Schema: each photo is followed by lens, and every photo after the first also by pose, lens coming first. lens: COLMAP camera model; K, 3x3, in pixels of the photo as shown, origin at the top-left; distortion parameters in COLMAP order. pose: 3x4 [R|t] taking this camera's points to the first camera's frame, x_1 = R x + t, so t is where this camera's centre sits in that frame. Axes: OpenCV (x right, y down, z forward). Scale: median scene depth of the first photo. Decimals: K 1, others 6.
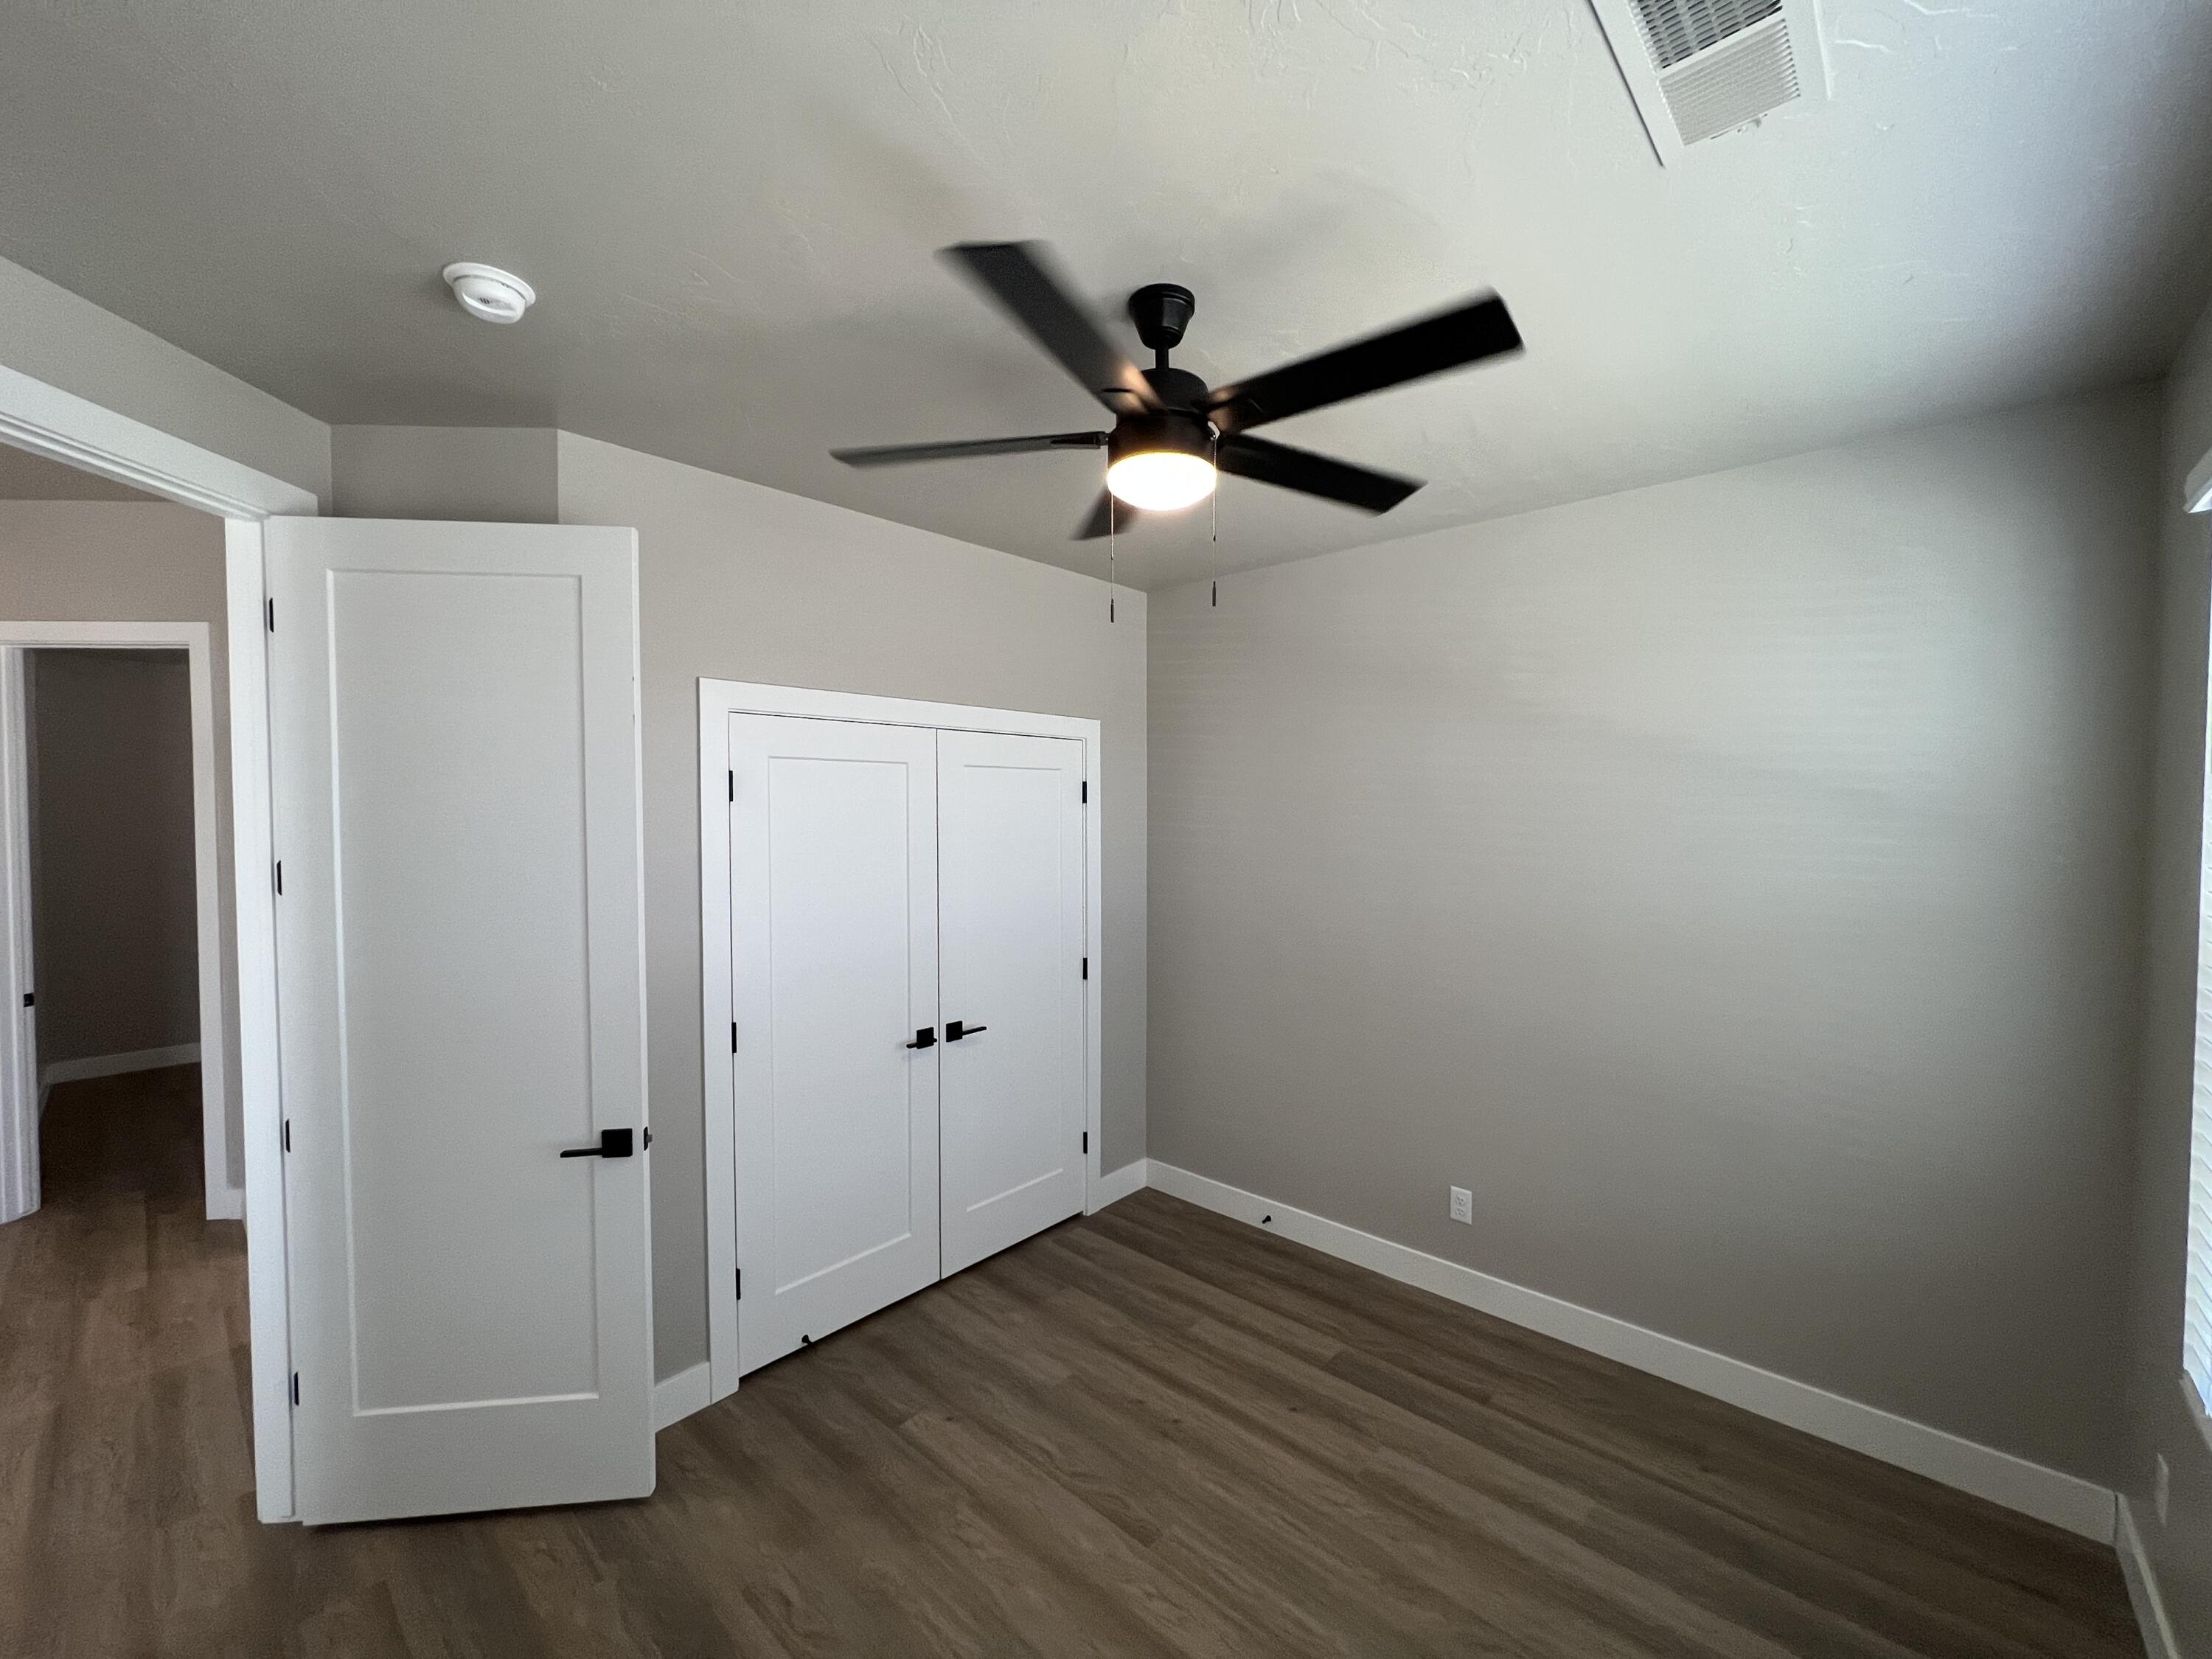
lens RADIAL K [[882.3, 0, 1110.3], [0, 882.3, 826.6], [0, 0, 1]] dist [-0.003100, 0.000469]
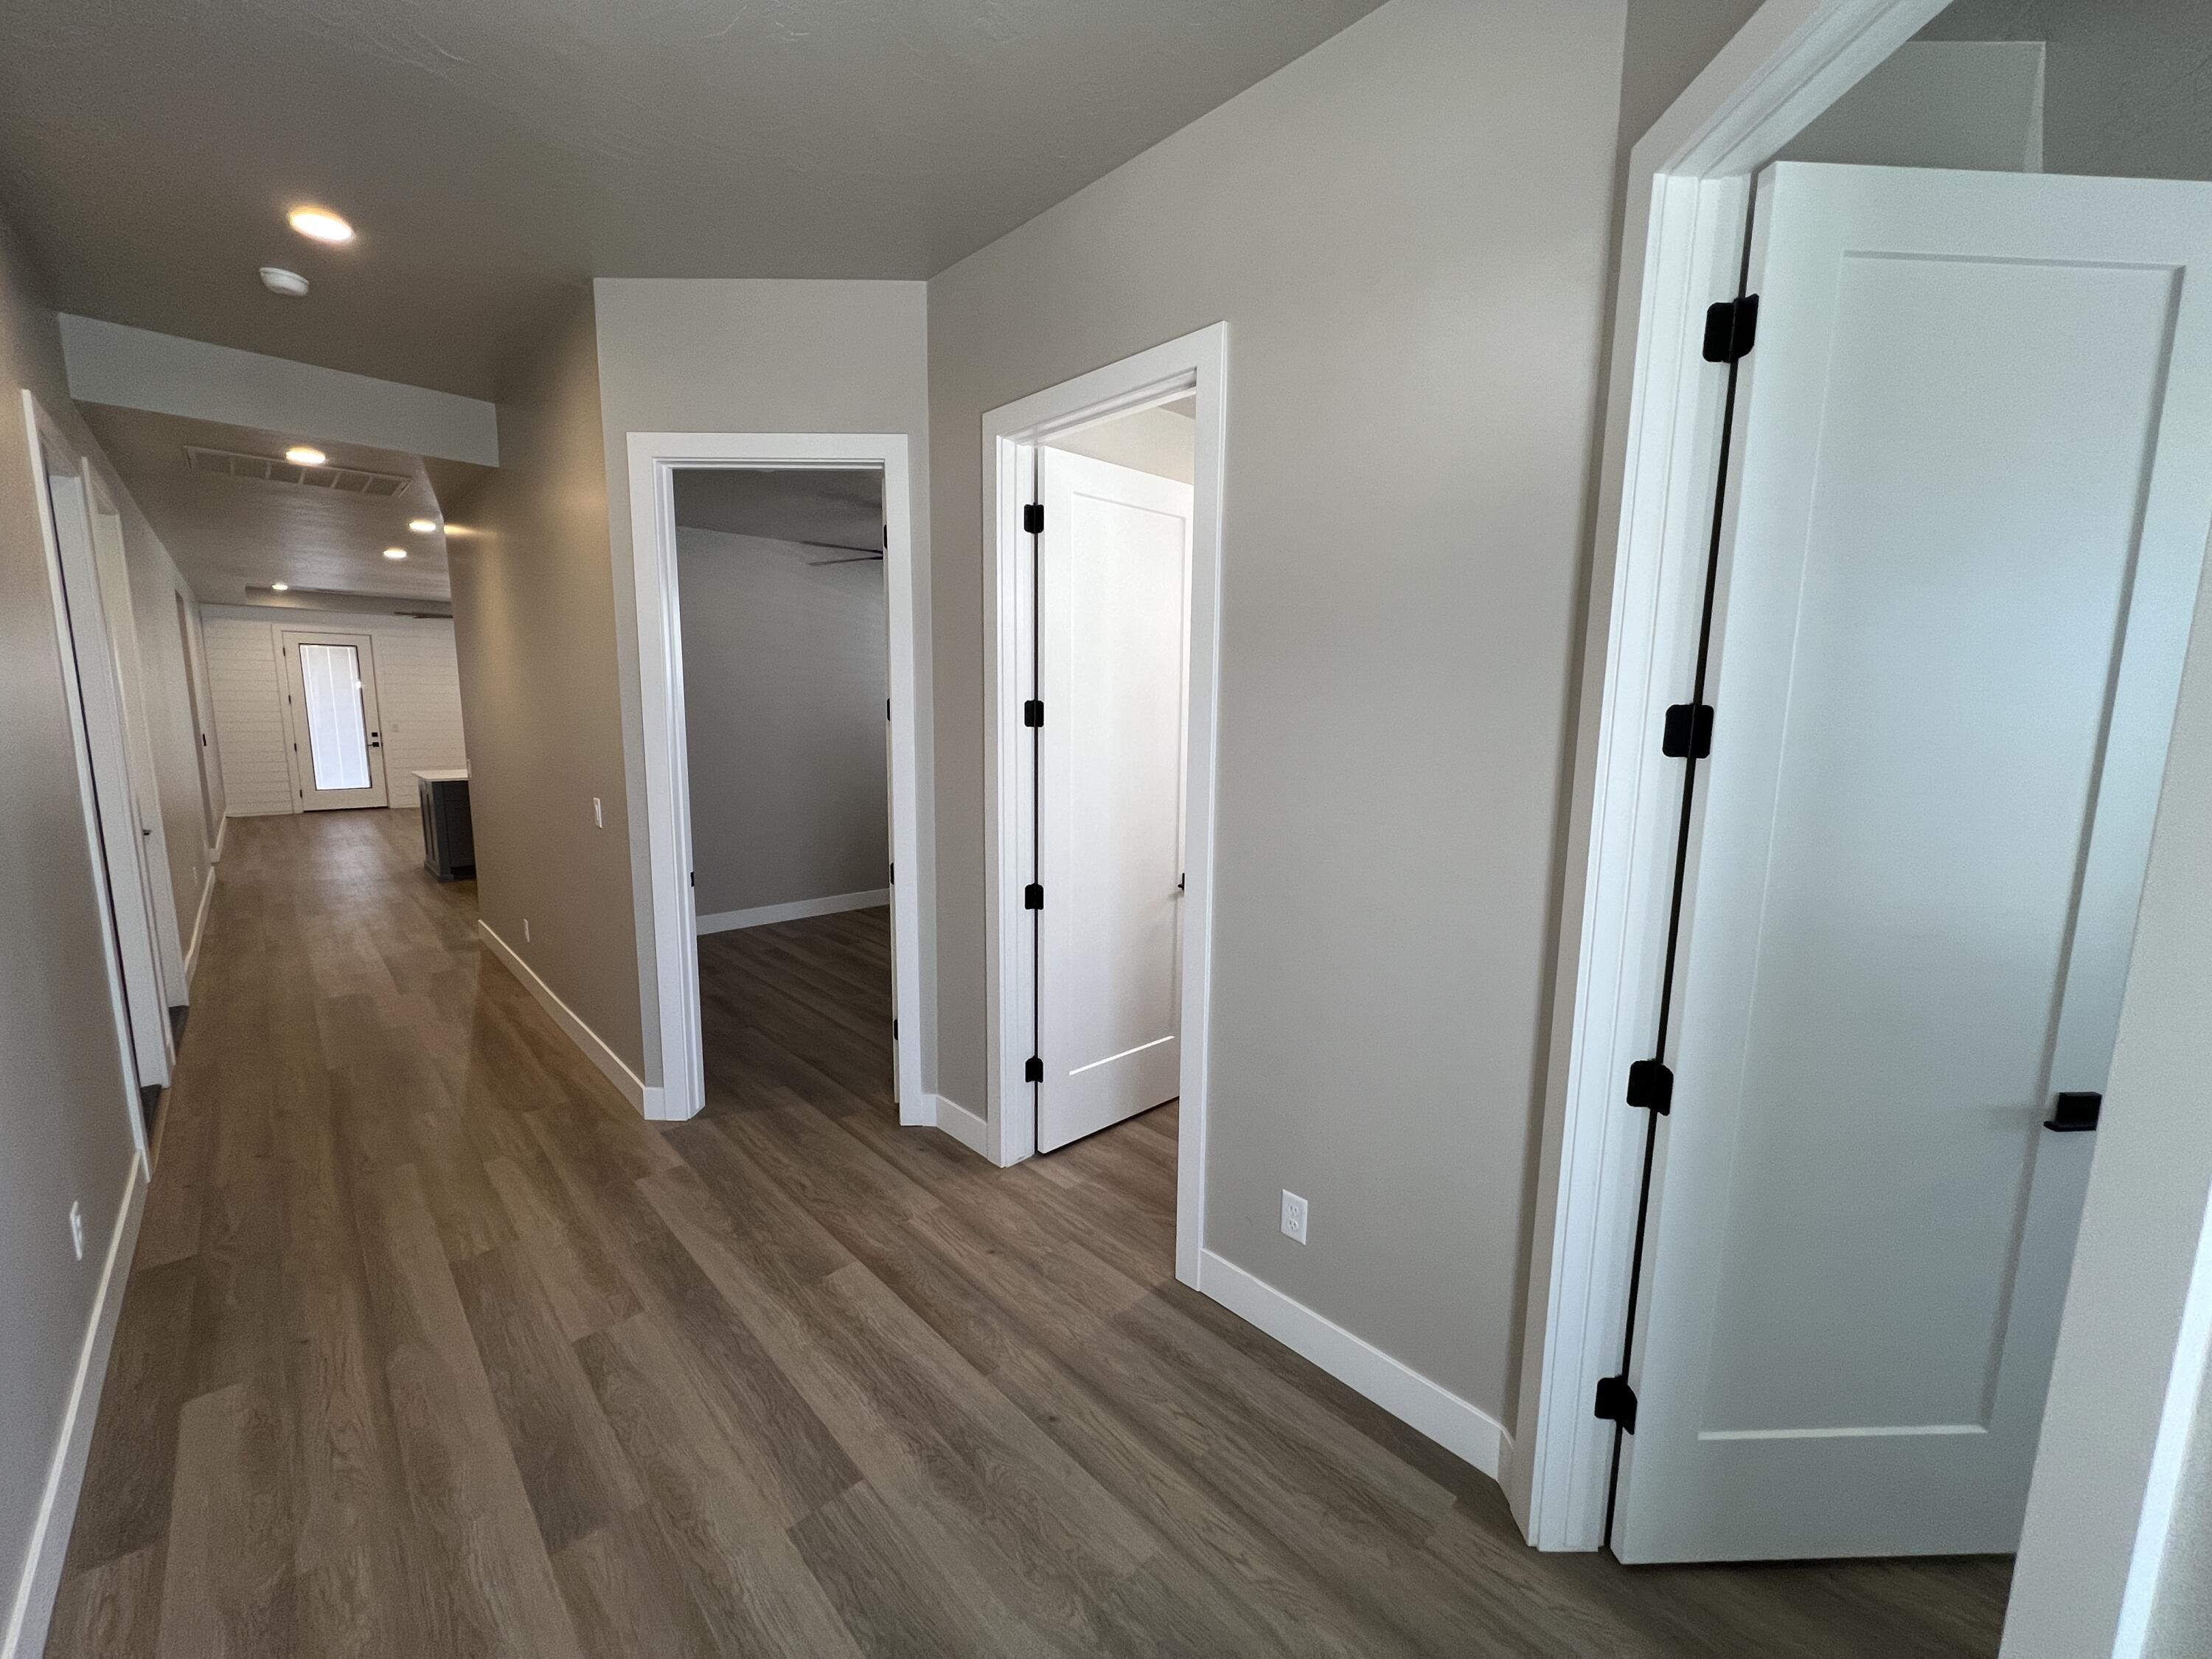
lens RADIAL K [[882.3, 0, 1091.3], [0, 882.3, 827.7], [0, 0, 1]] dist [-0.003100, 0.000469]
pose [[0.997021, 0.027924, -0.071894, -1.305926], [-0.019714, 0.993459, 0.112475, 0.063778], [0.074564, -0.110723, 0.991050, 0.252538]]
